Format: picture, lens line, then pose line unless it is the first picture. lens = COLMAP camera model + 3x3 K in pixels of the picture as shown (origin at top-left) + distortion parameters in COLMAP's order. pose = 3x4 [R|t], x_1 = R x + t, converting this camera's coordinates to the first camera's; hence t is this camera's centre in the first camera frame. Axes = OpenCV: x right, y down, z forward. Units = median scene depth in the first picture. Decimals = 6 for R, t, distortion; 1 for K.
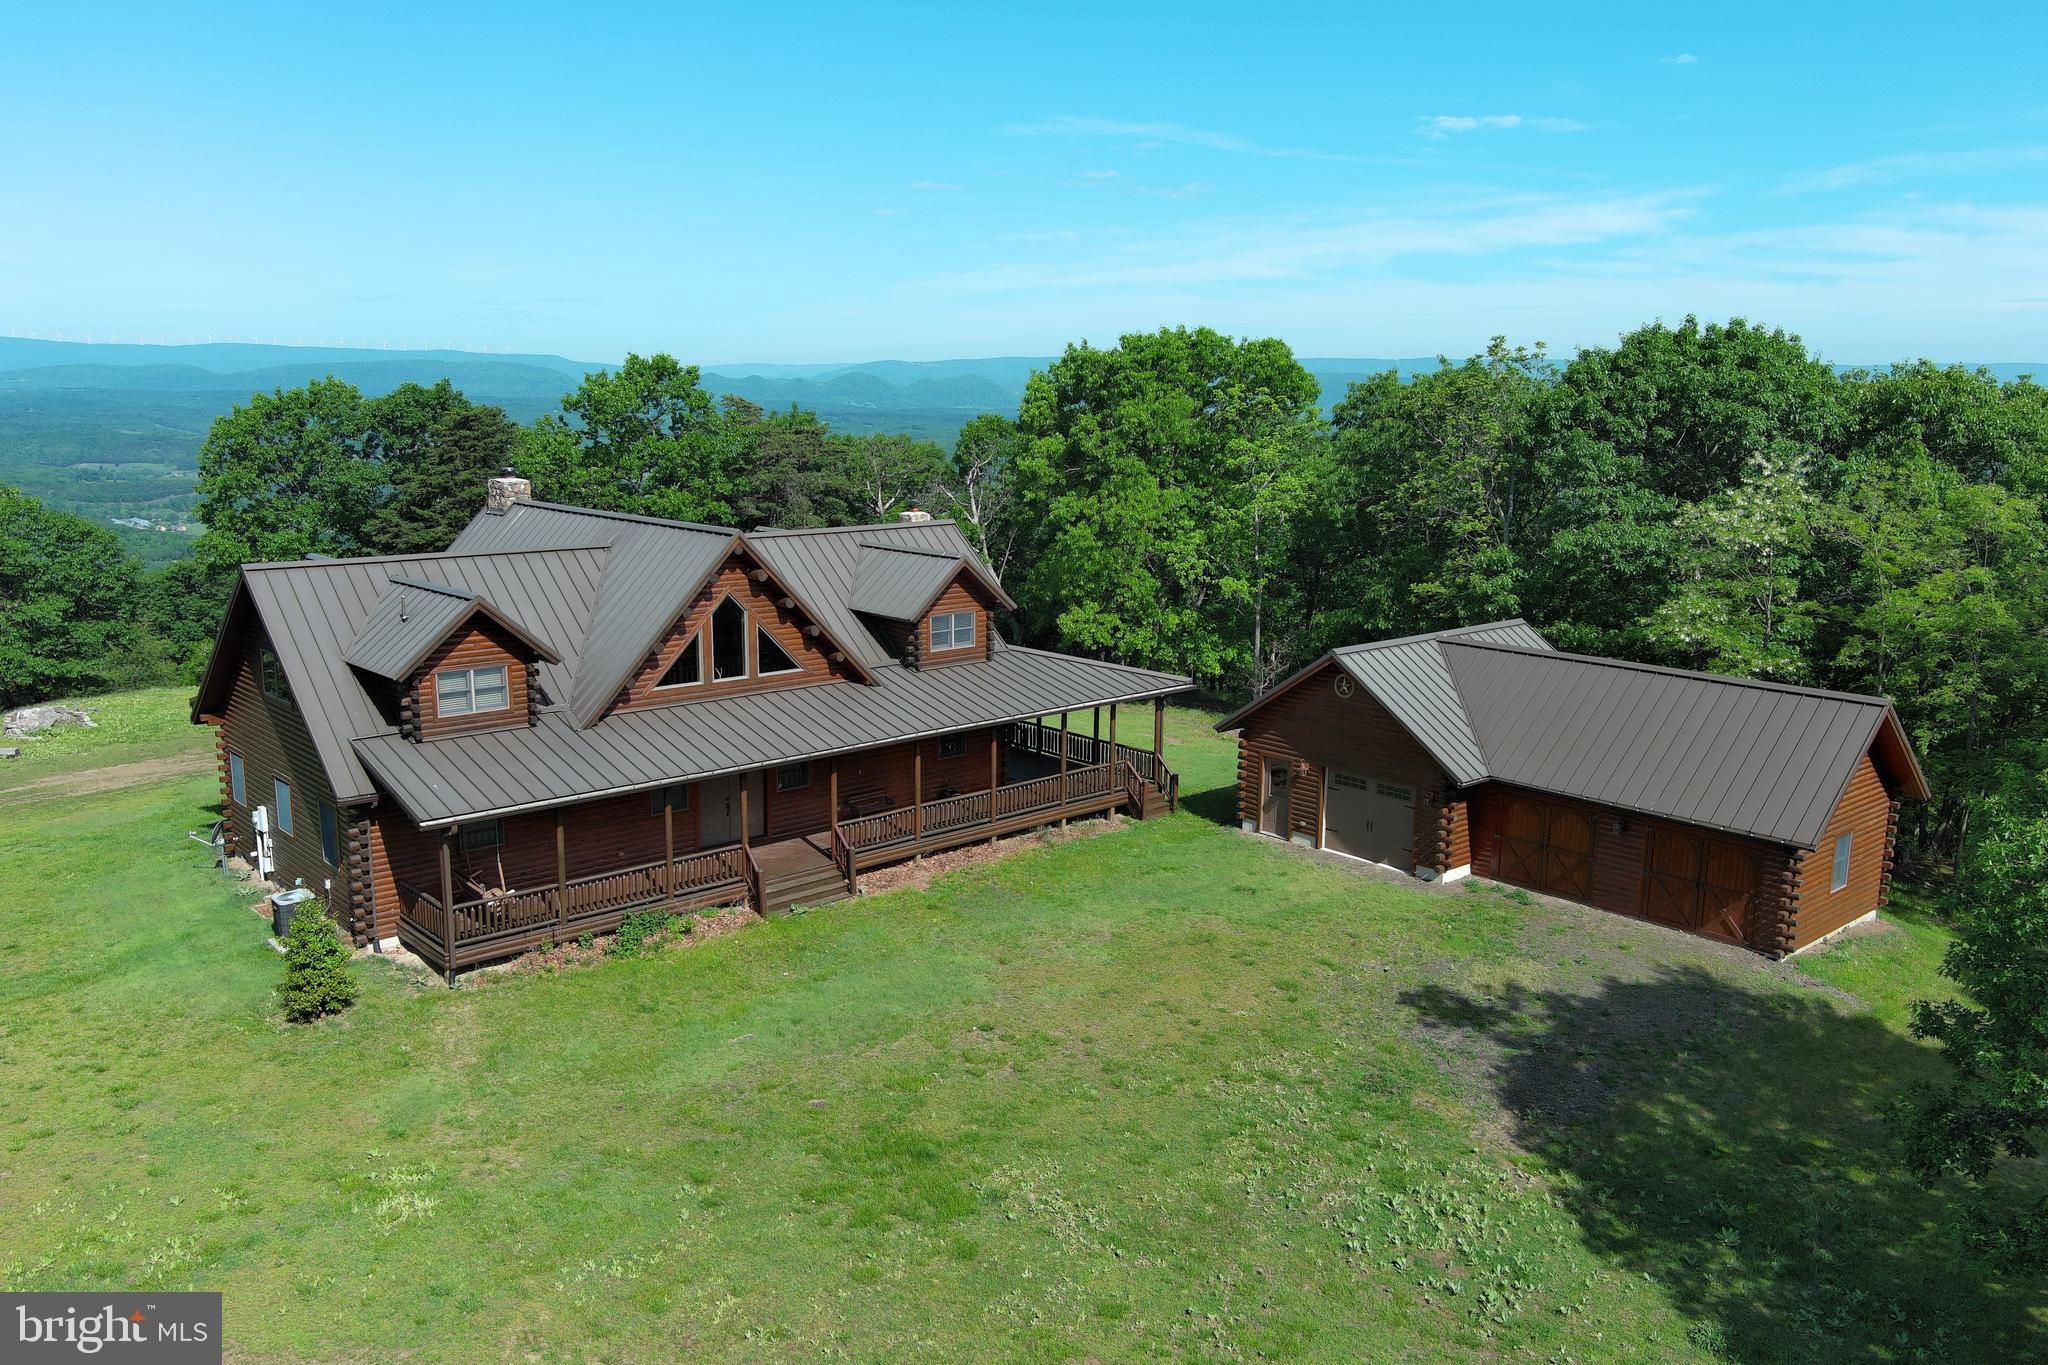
lens RADIAL K [[1583.3, 0, 1021.2], [0, 1583.3, 694.1], [0, 0, 1]] dist [0.033467, -0.040152]
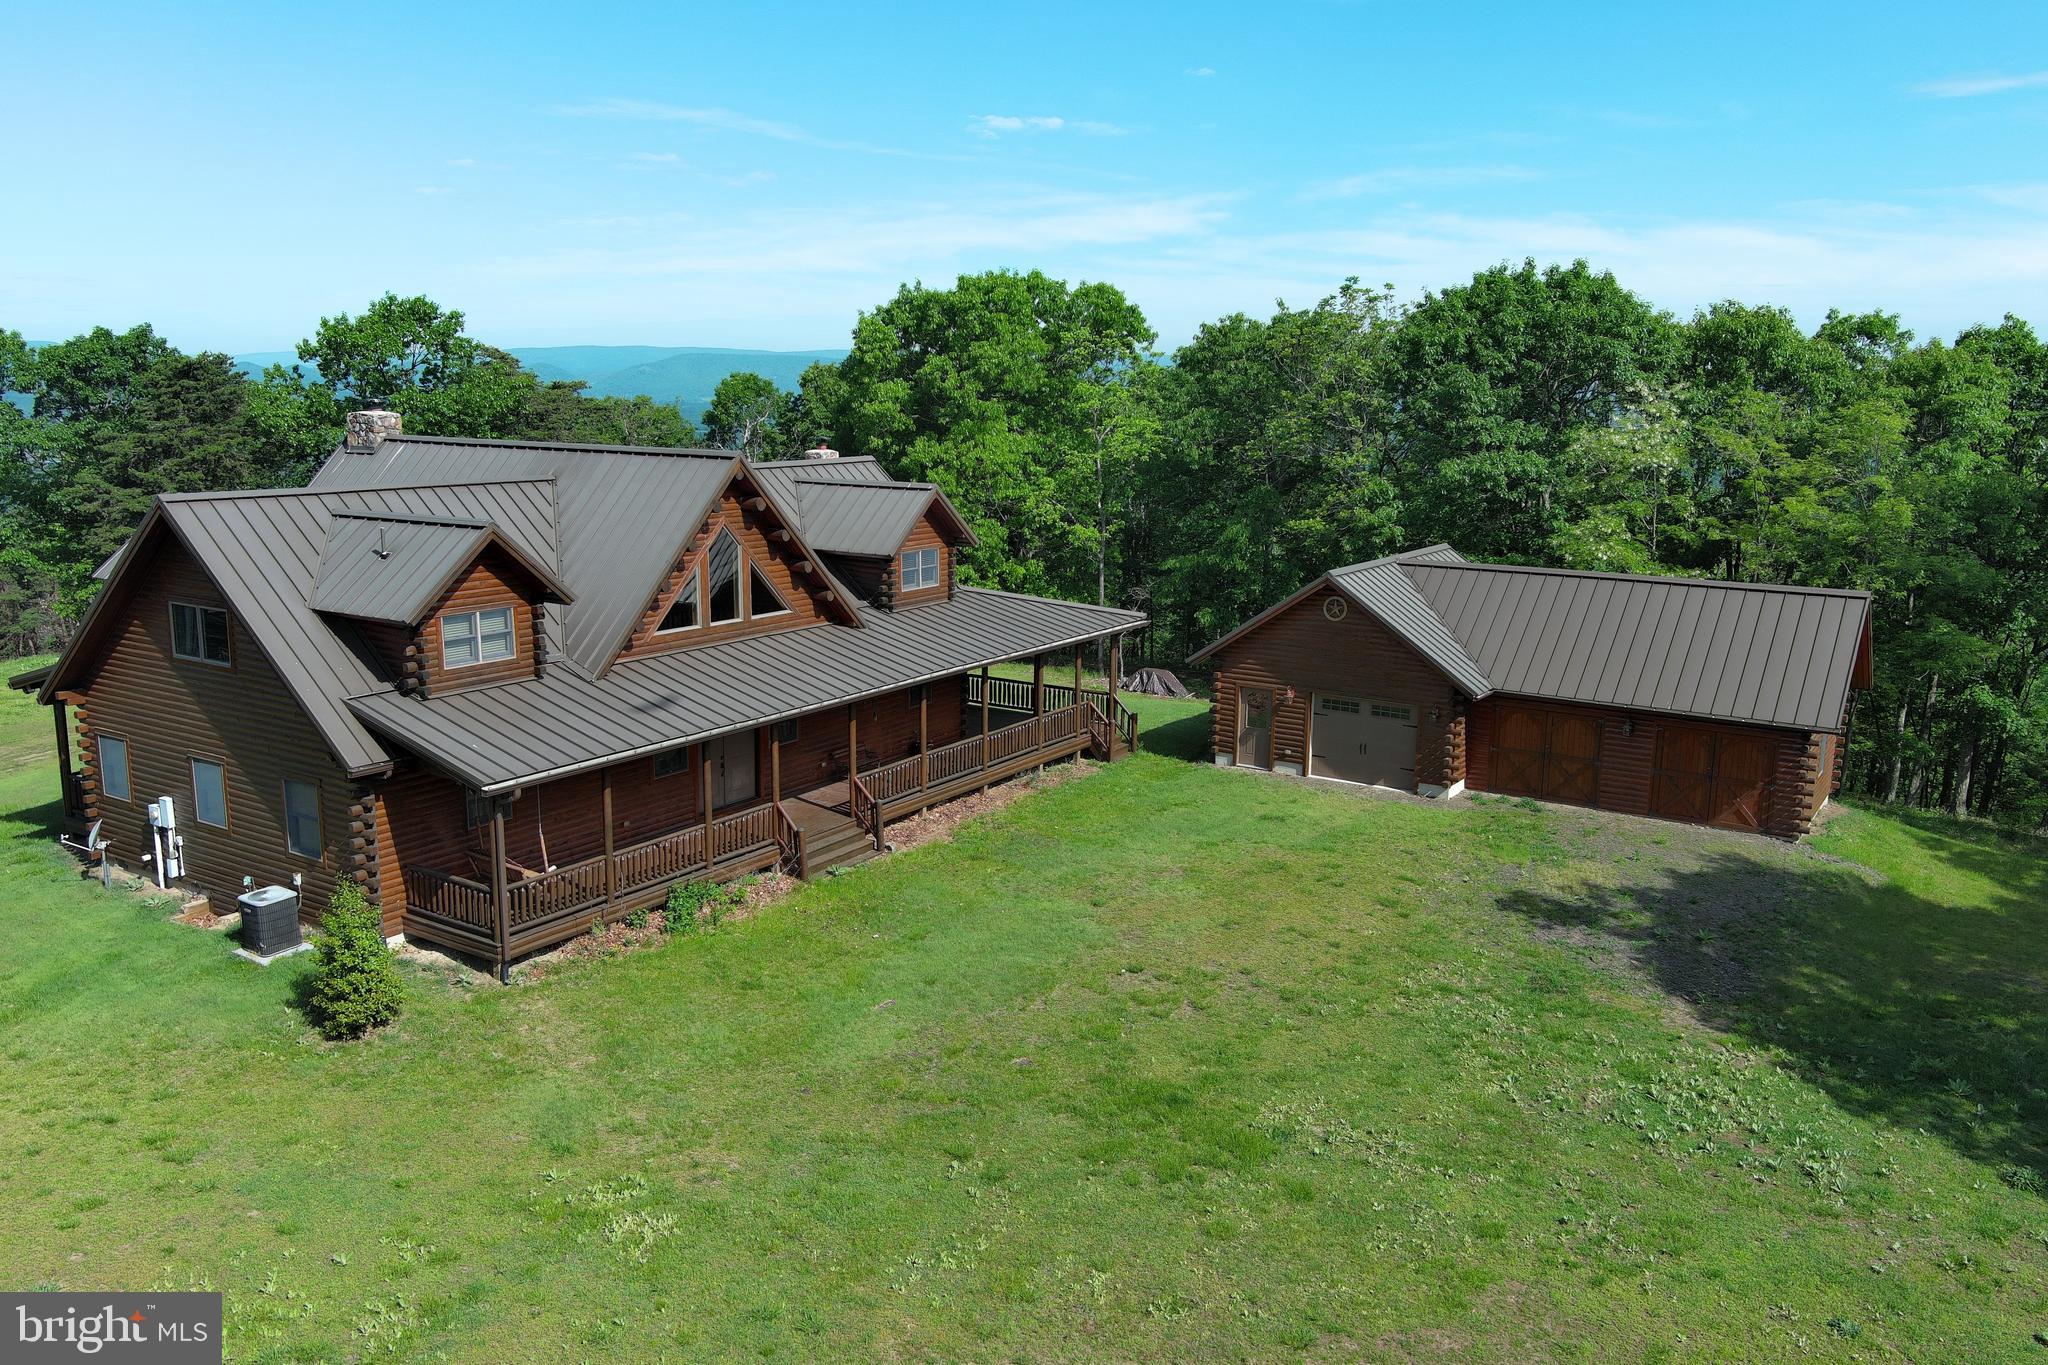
lens RADIAL K [[1583.3, 0, 1021.2], [0, 1583.3, 694.1], [0, 0, 1]] dist [0.033467, -0.040152]
pose [[0.967266, -0.049747, 0.248839, -0.246939], [0.048434, 0.998761, 0.011401, 0.028916], [-0.249098, 0.001024, 0.968478, 0.095741]]
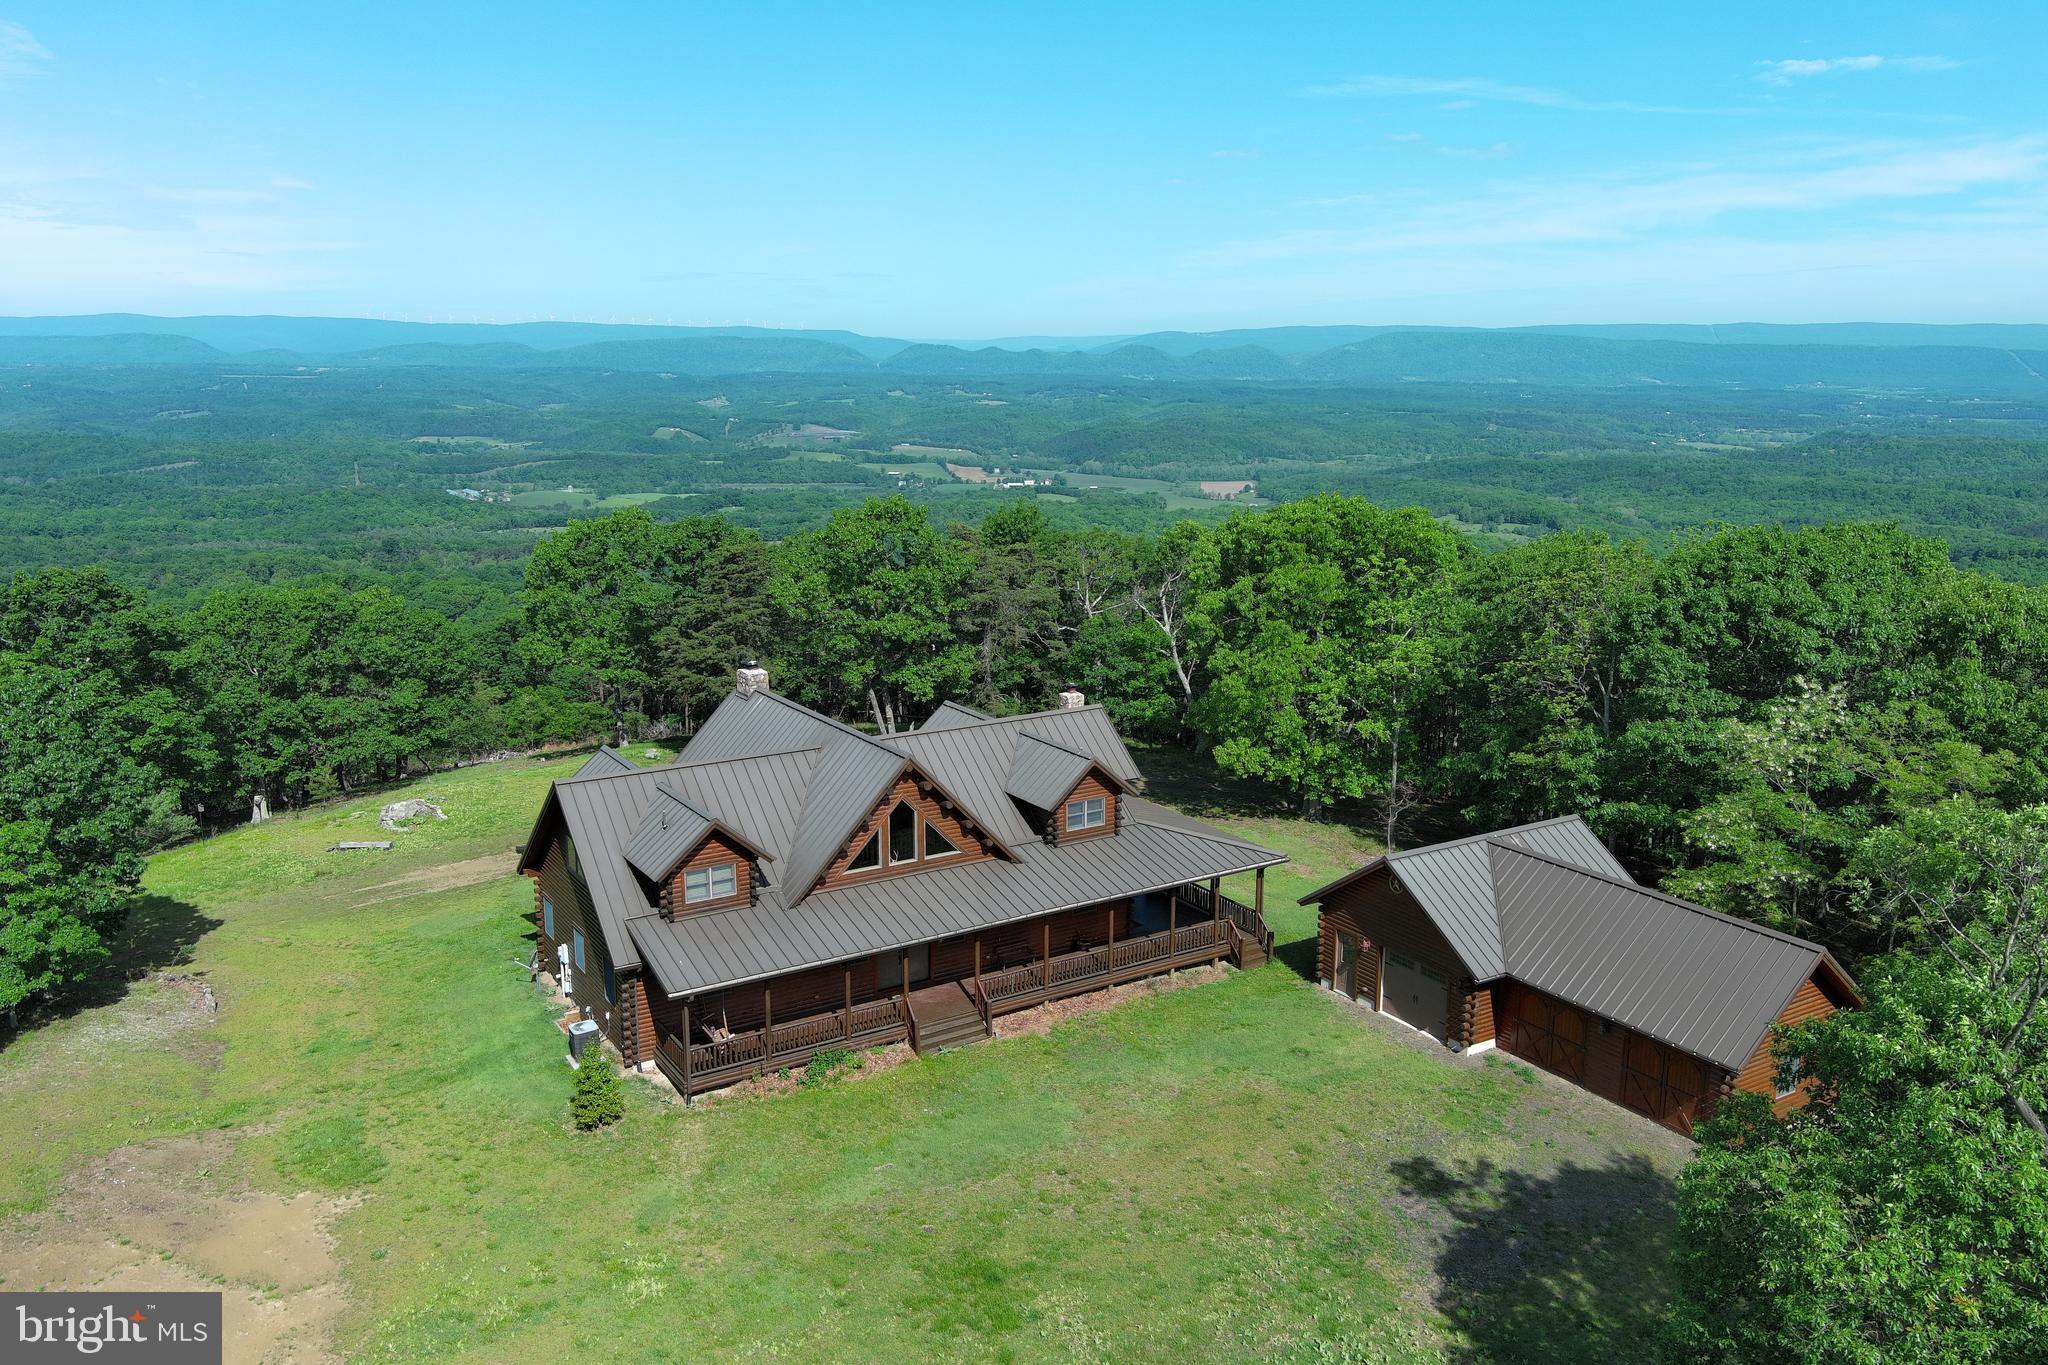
lens RADIAL K [[1583.3, 0, 1021.2], [0, 1583.3, 694.1], [0, 0, 1]] dist [0.033467, -0.040152]
pose [[0.985239, 0.029257, -0.168668, 0.127511], [-0.026317, 0.999461, 0.019641, -0.176473], [0.169151, -0.014912, 0.985477, -0.262974]]
